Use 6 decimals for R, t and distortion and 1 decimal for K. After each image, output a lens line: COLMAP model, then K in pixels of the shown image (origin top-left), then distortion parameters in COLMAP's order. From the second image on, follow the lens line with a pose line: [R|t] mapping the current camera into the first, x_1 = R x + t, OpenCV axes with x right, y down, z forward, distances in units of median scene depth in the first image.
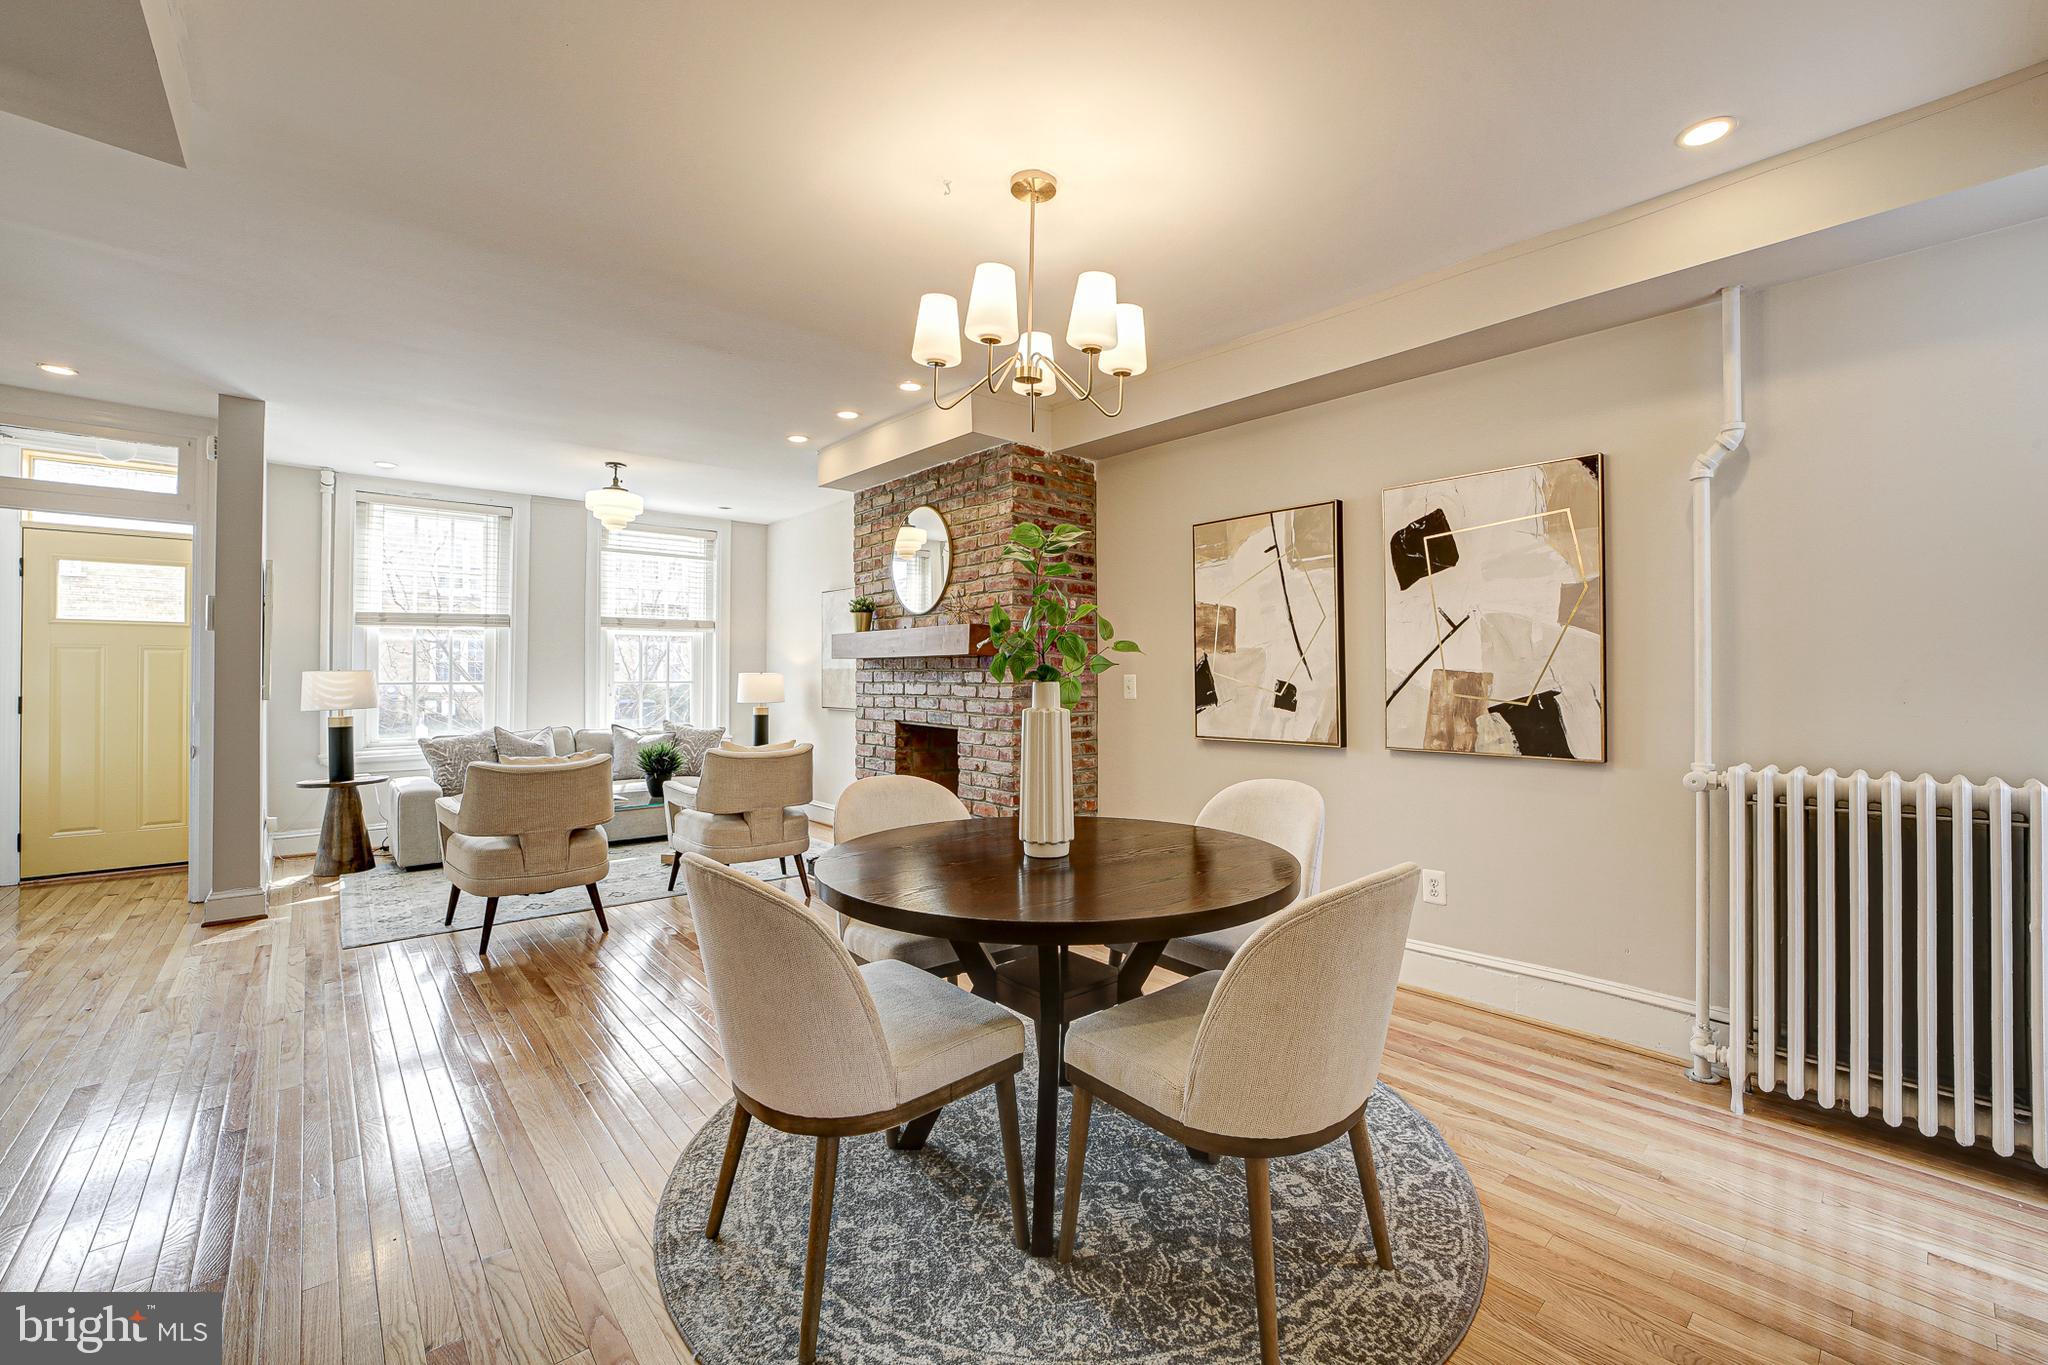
lens RADIAL K [[814.2, 0, 988.3], [0, 814.2, 668.8], [0, 0, 1]] dist [-0.030349, 0.004398]
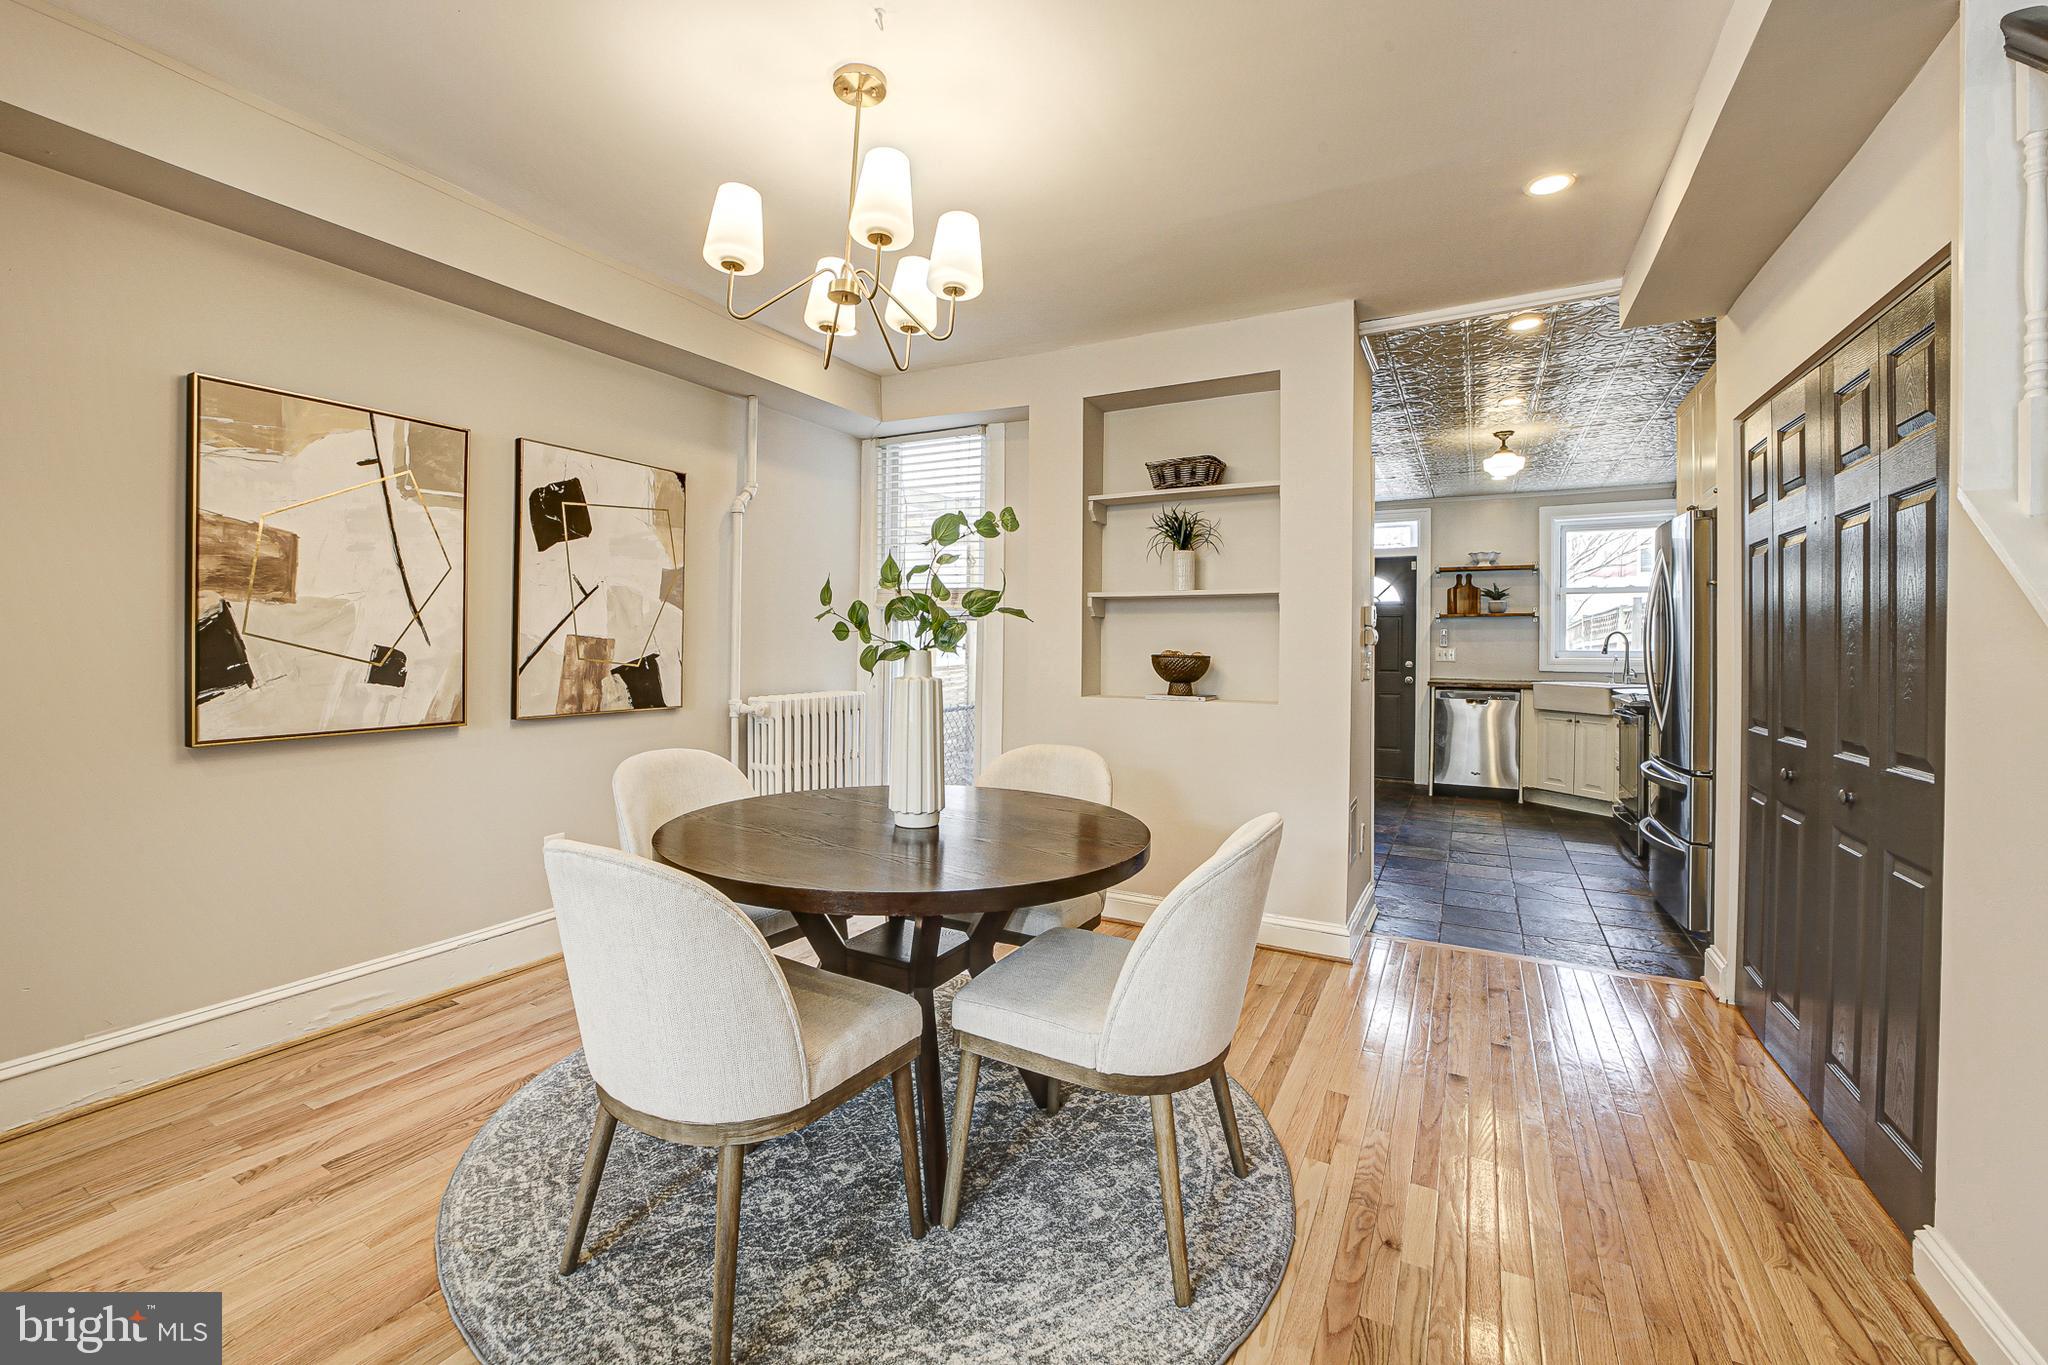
lens RADIAL K [[849.0, 0, 1002.8], [0, 849.0, 641.6], [0, 0, 1]] dist [-0.022010, -0.000090]
pose [[-0.355248, 0.000477, 0.934772, -0.417737], [-0.014344, 0.999879, -0.005961, 0.005232], [-0.934662, -0.015526, -0.355199, 0.568534]]
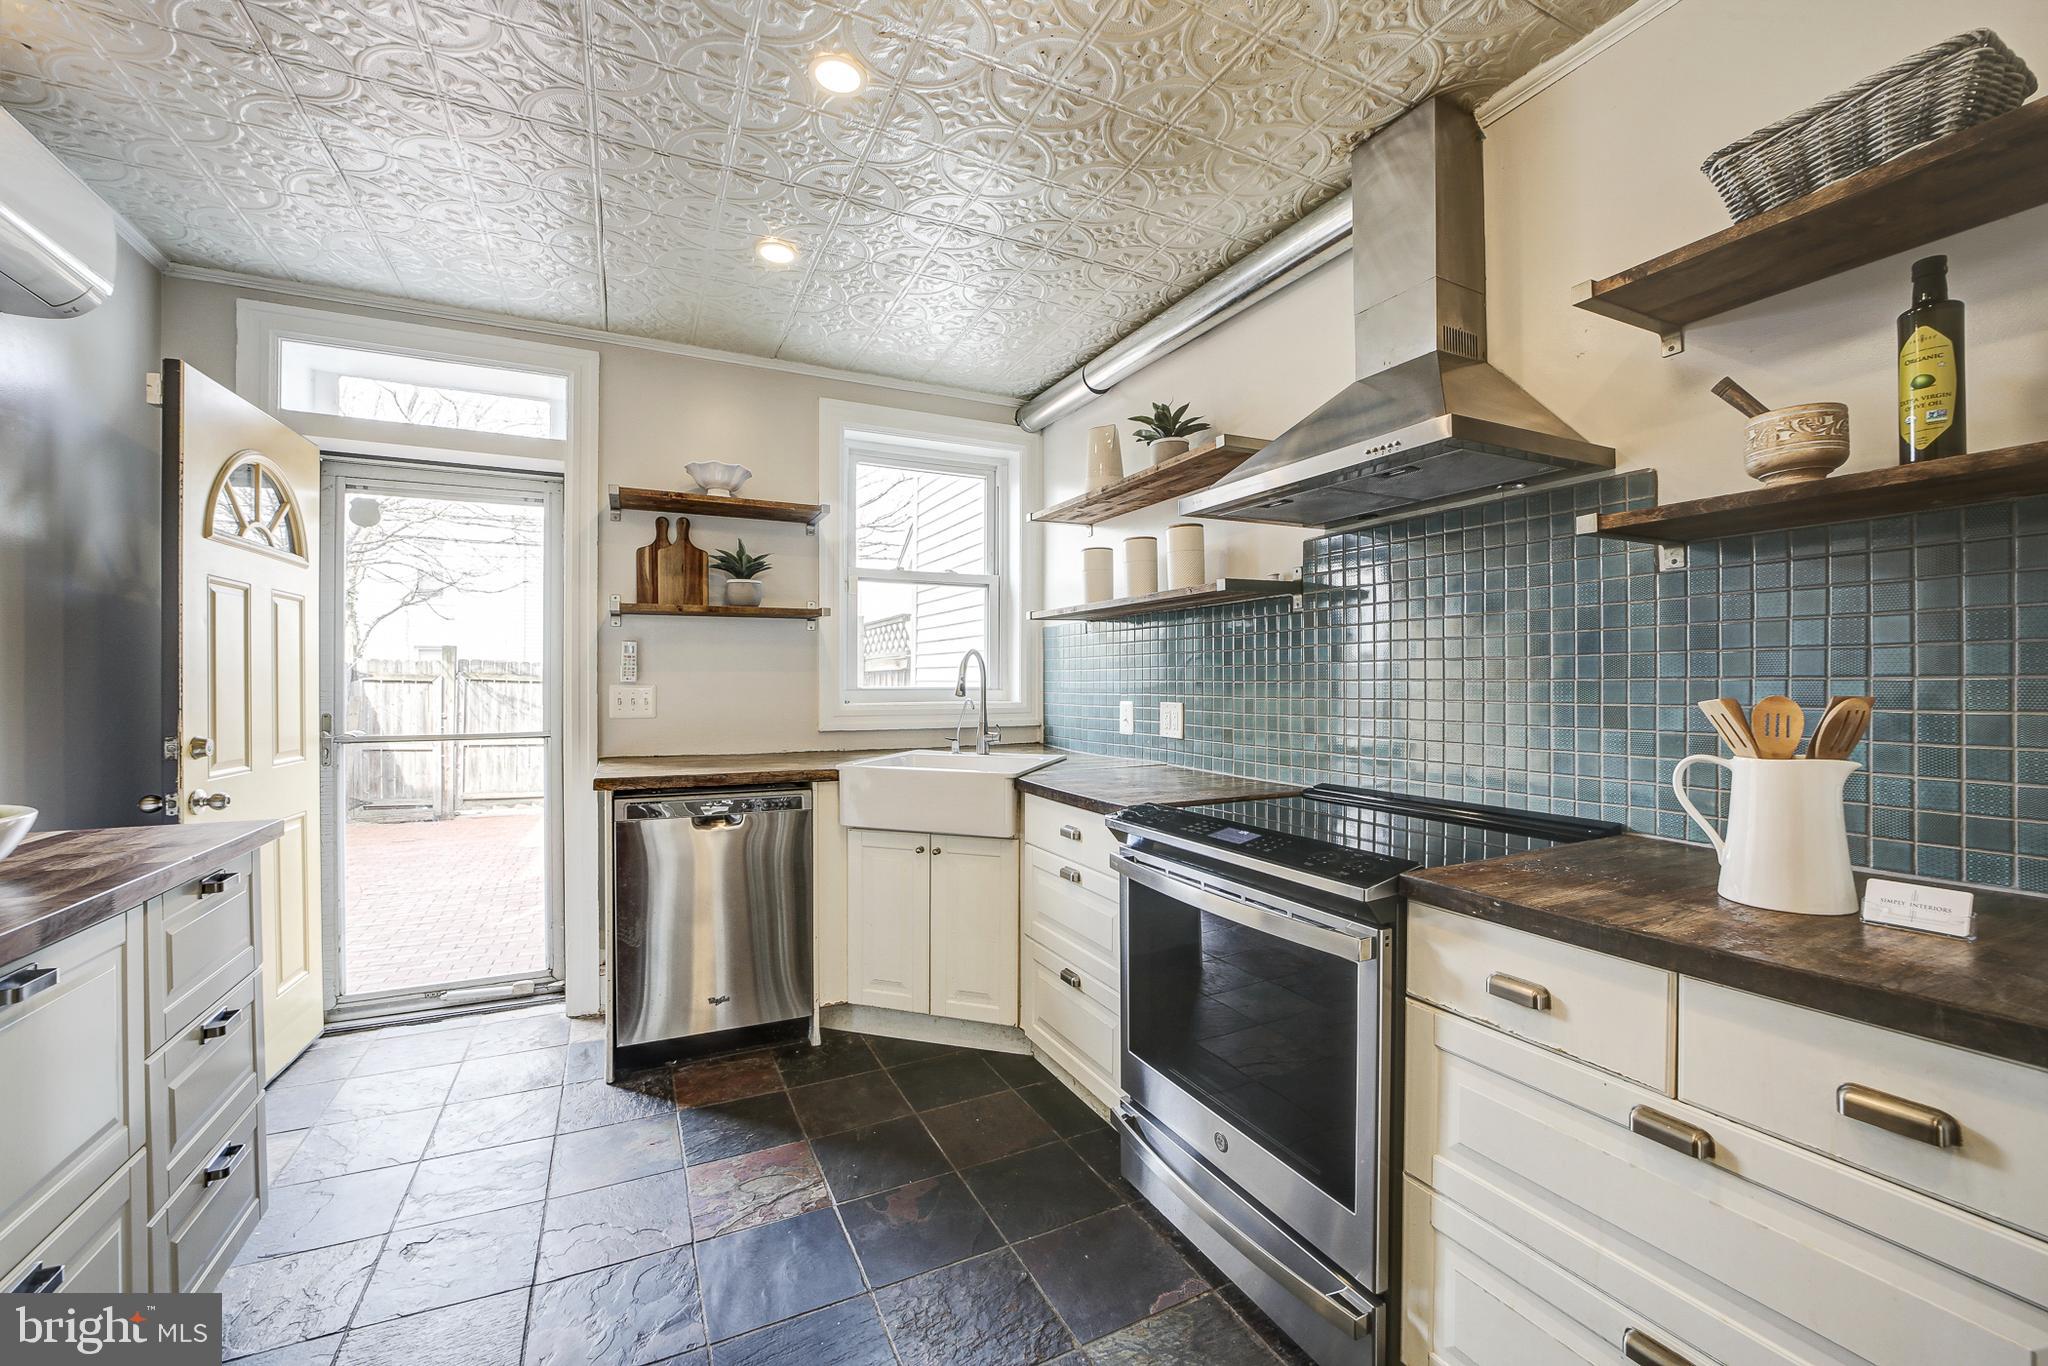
lens RADIAL K [[814.2, 0, 1010.2], [0, 814.2, 681.1], [0, 0, 1]] dist [-0.030349, 0.004398]
pose [[-0.966440, -0.001638, 0.256887, 0.314293], [-0.003504, 0.999971, -0.006805, -0.003553], [-0.256869, -0.007477, -0.966417, -0.228111]]
